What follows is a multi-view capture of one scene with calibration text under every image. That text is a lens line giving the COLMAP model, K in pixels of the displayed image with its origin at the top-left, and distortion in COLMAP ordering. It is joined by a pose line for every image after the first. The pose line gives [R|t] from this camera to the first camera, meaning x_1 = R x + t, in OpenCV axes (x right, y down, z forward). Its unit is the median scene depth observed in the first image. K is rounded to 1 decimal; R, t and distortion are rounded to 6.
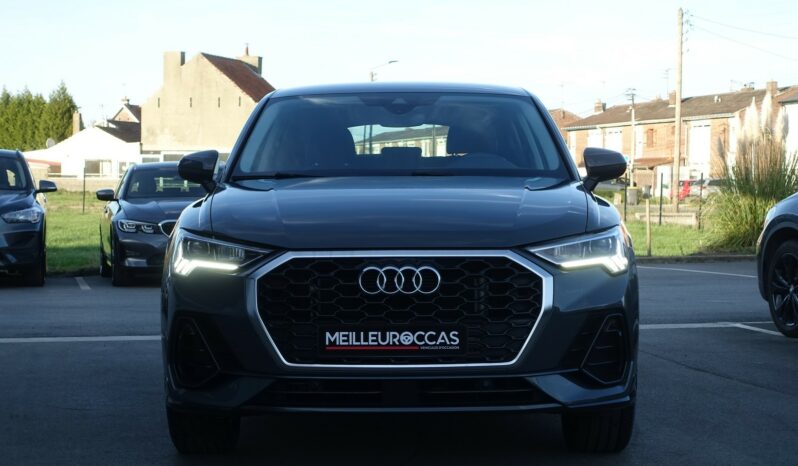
lens RADIAL K [[1599.2, 0, 399.0], [0, 1599.2, 233.0], [0, 0, 1]] dist [-0.021705, -0.094625]
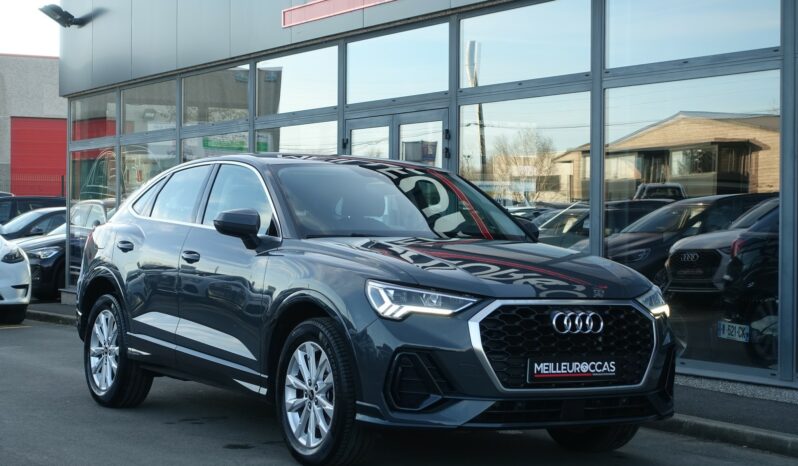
lens RADIAL K [[1599.2, 0, 399.0], [0, 1599.2, 233.0], [0, 0, 1]] dist [-0.021705, -0.094625]
pose [[0.844948, 0.032583, 0.533855, -0.823069], [-0.017986, 0.999309, -0.032524, 0.001276], [-0.534546, 0.017879, 0.844950, -0.025566]]
